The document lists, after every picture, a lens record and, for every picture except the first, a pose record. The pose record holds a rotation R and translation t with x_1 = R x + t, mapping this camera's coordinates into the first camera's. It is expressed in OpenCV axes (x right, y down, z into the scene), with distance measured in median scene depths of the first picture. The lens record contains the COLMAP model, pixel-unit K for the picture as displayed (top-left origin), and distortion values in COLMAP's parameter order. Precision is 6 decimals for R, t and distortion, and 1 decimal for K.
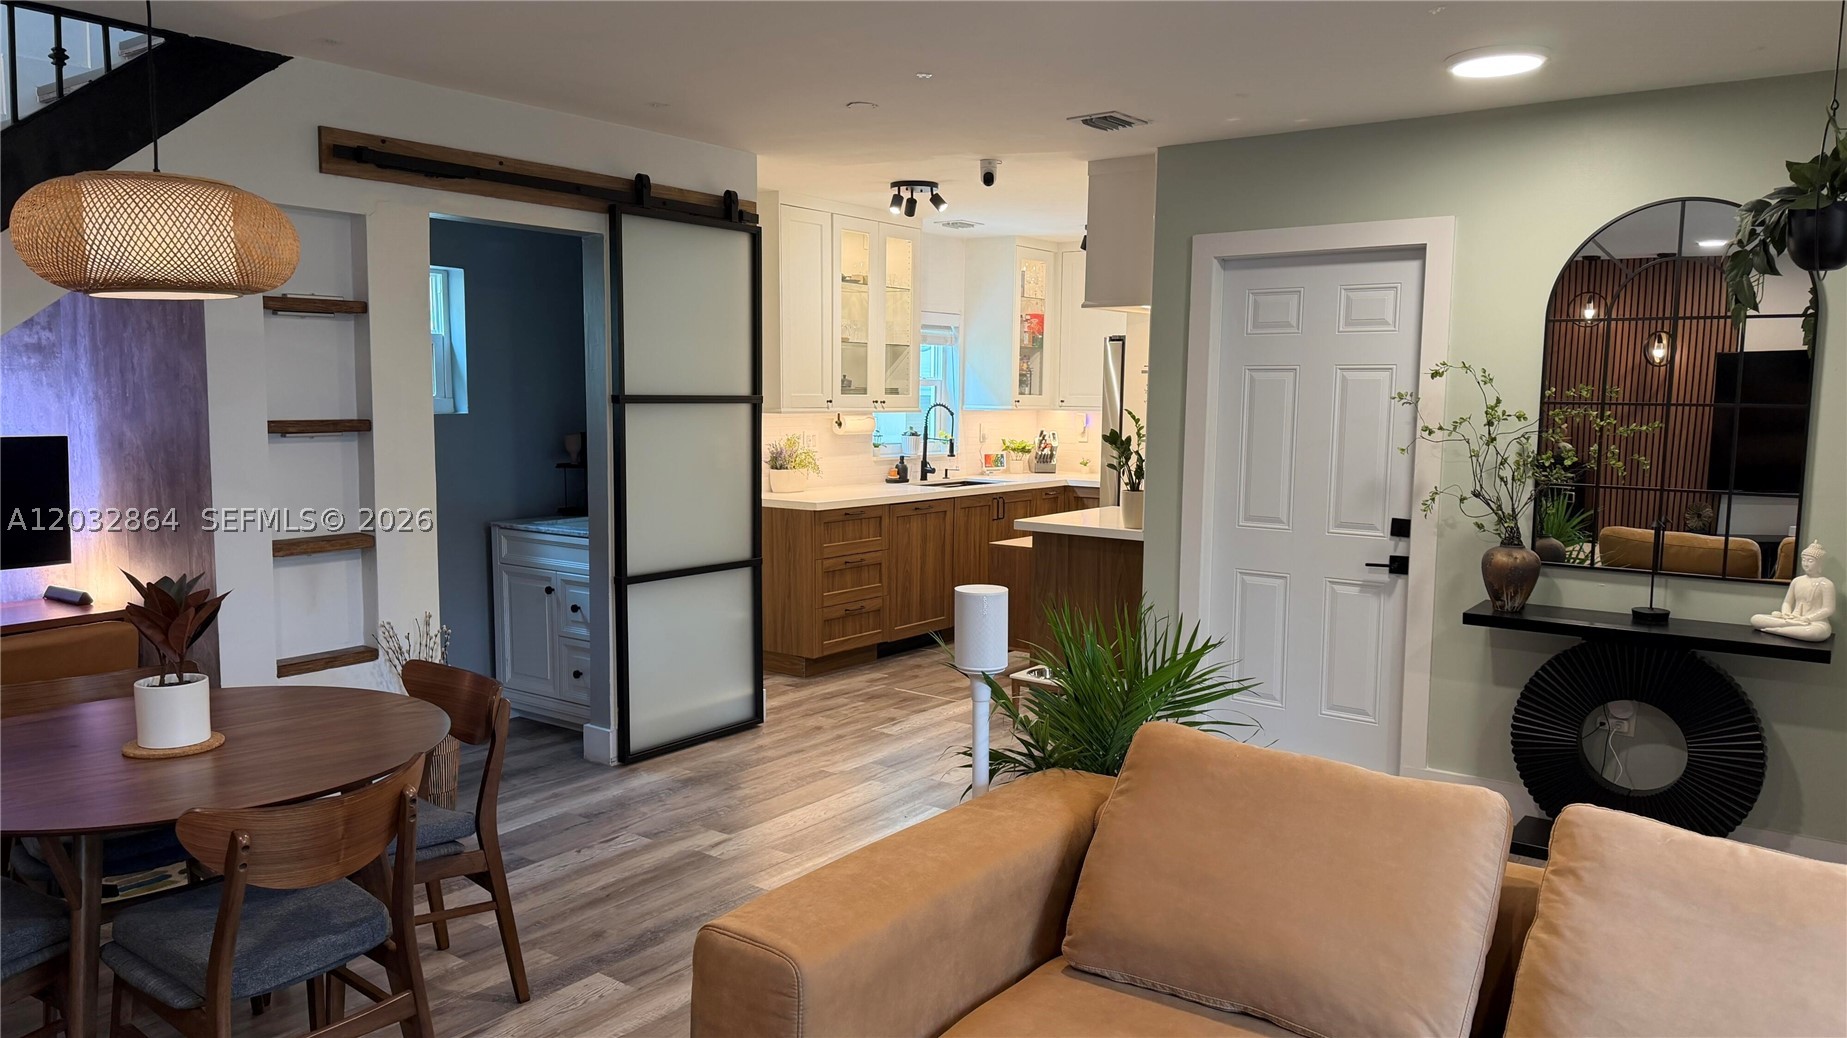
lens RADIAL K [[1275.4, 0, 924.7], [0, 1275.4, 547.3], [0, 0, 1]] dist [0.071377, -0.090521]
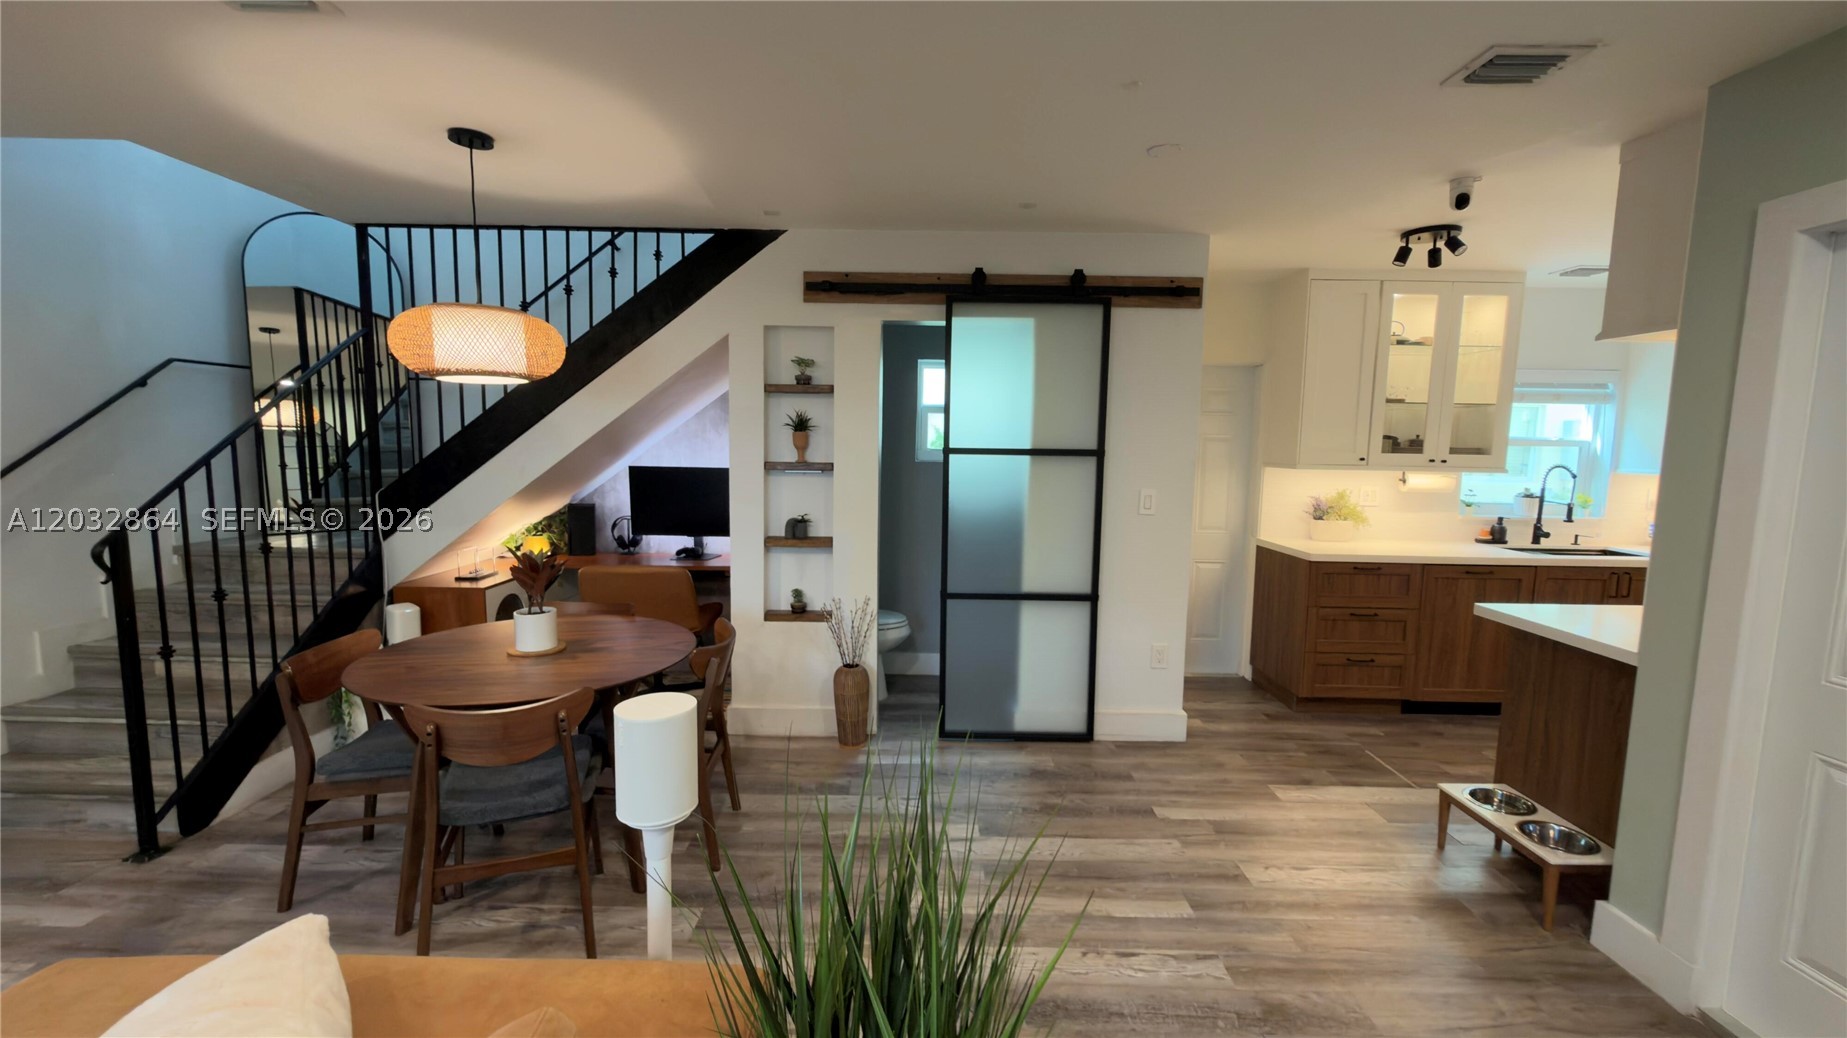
lens RADIAL K [[737.1, 0, 919.8], [0, 737.1, 522.2], [0, 0, 1]] dist [-0.001148, -0.000159]
pose [[0.593304, 0.087854, -0.800170, 0.240701], [-0.109483, 0.993597, 0.027913, -0.048217], [0.797499, 0.071044, 0.599123, 0.422981]]
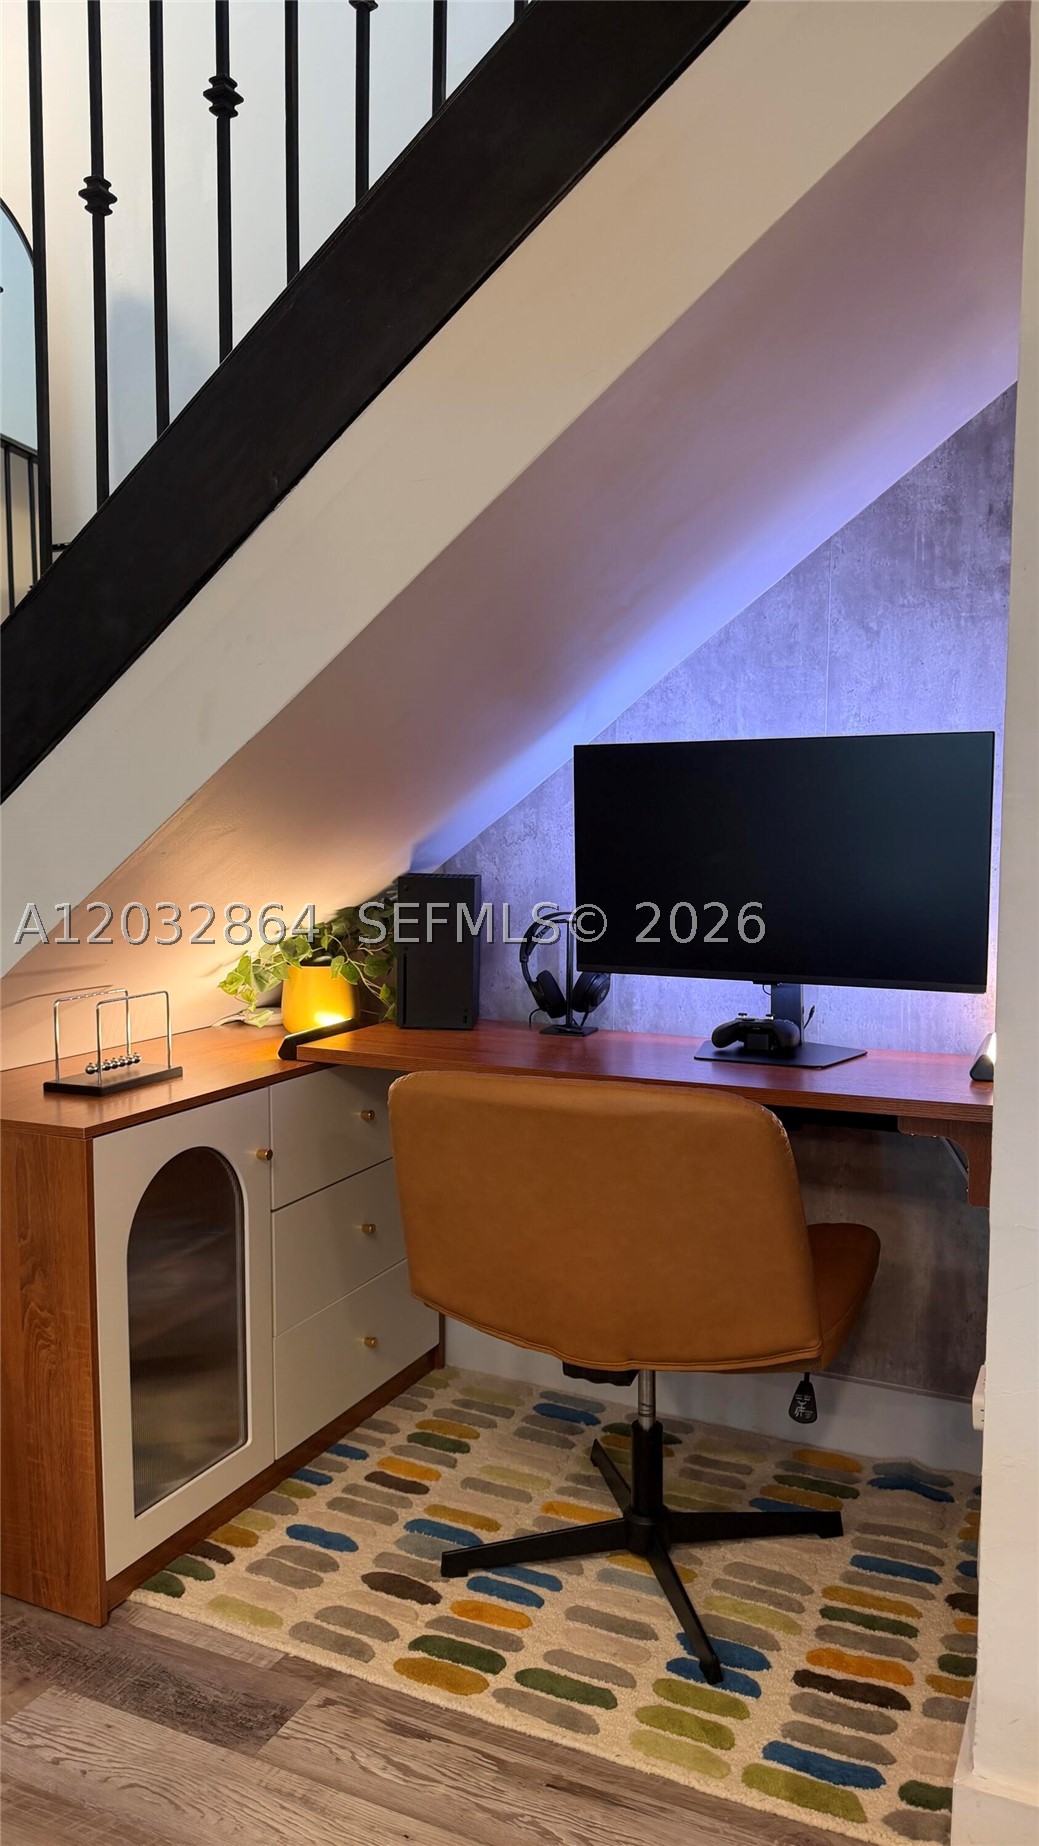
lens RADIAL K [[1317.6, 0, 519.5], [0, 1317.6, 923.0], [0, 0, 1]] dist [0.068981, -0.091762]
pose [[0.199328, 0.061094, -0.978026, -0.154352], [-0.119253, 0.992149, 0.037672, -0.008598], [0.972649, 0.109124, 0.205049, 0.541977]]
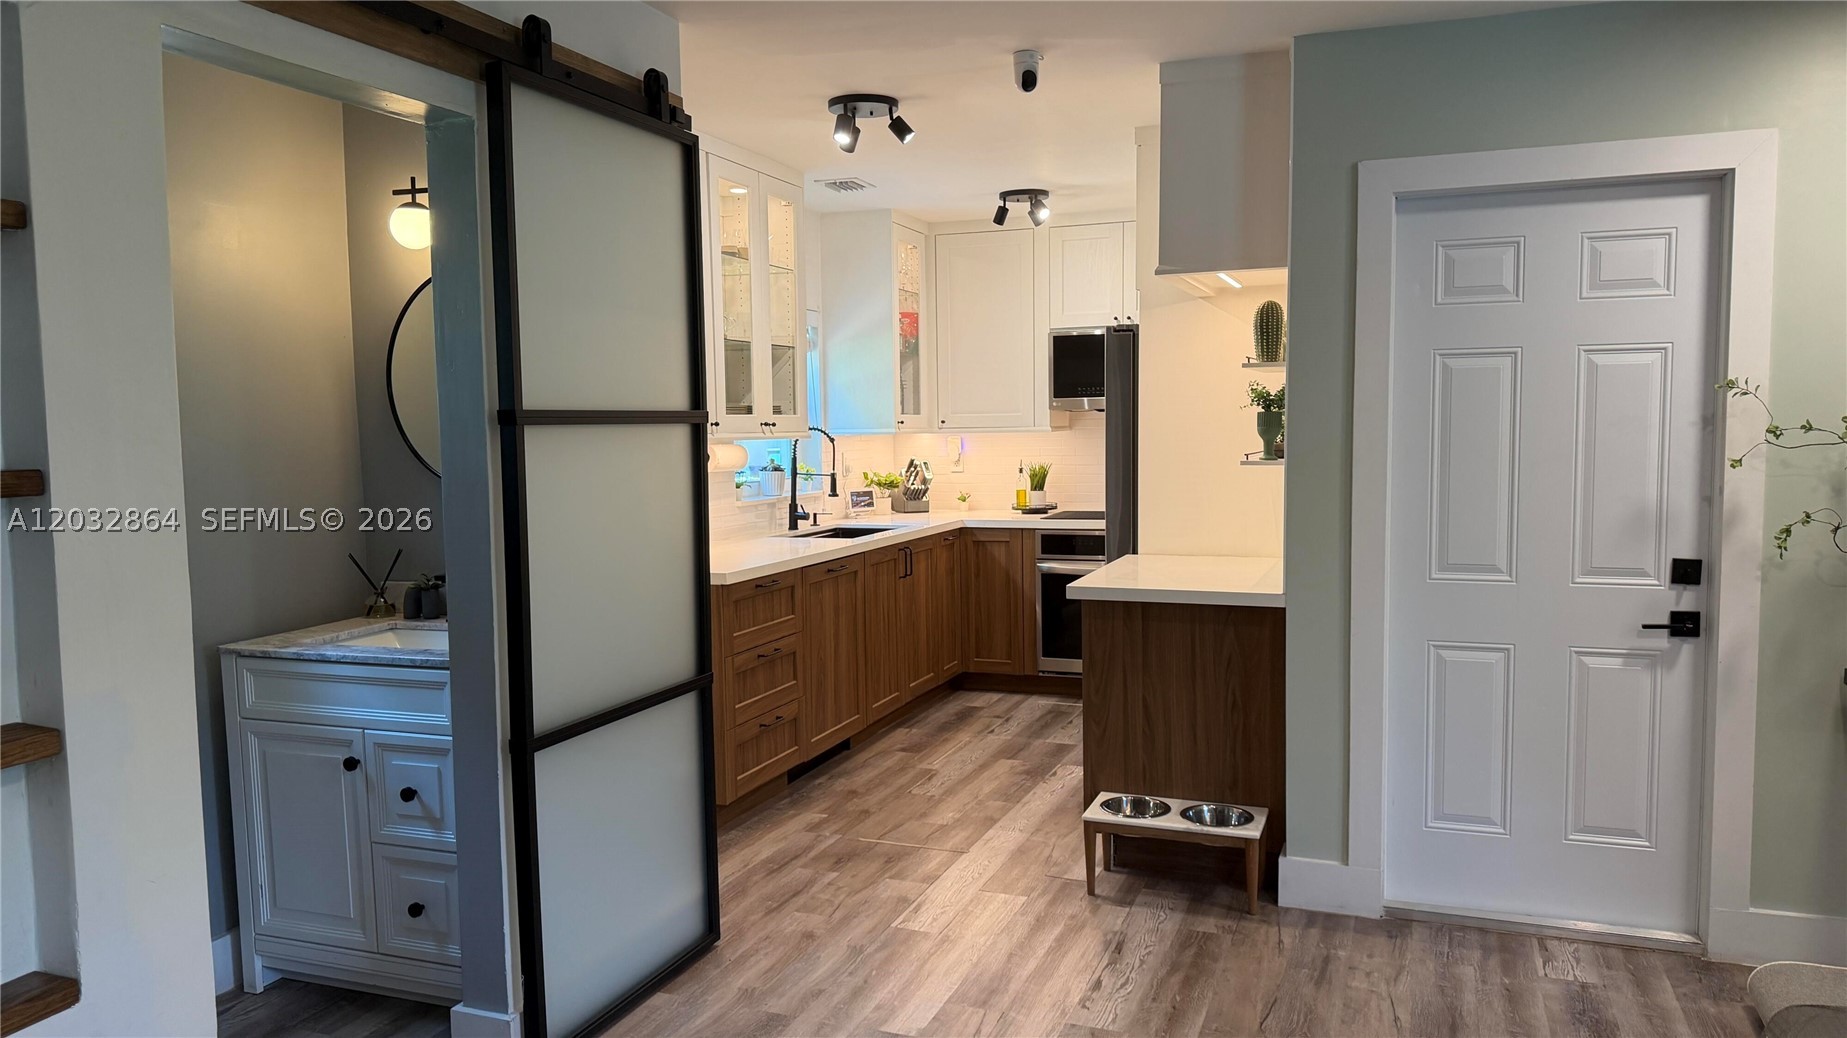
lens RADIAL K [[1290.3, 0, 927.0], [0, 1290.3, 529.7], [0, 0, 1]] dist [0.100412, -0.149942]
pose [[0.959084, -0.047140, 0.279170, -0.197290], [0.058478, 0.997762, -0.032420, -0.033540], [-0.277017, 0.047419, 0.959694, 0.361100]]
